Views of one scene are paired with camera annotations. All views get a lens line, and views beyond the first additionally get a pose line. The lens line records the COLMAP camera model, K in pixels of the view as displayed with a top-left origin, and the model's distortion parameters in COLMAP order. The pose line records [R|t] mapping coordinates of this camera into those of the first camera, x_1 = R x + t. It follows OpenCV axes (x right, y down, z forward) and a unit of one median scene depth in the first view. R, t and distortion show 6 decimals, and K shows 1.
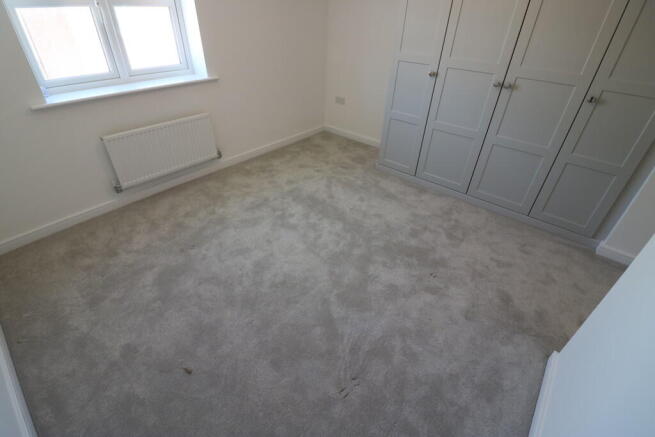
lens RADIAL K [[302.4, 0, 323.4], [0, 302.4, 211.5], [0, 0, 1]] dist [-0.000532, -0.012171]
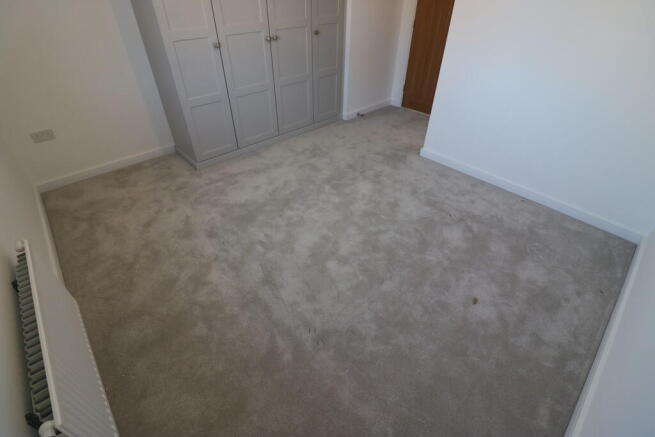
lens RADIAL K [[302.4, 0, 323.4], [0, 302.4, 211.5], [0, 0, 1]] dist [-0.000532, -0.012171]
pose [[0.124308, -0.626425, 0.769506, -0.602494], [0.560813, 0.684127, 0.466325, -0.297508], [-0.818557, 0.373581, 0.436350, 0.412251]]
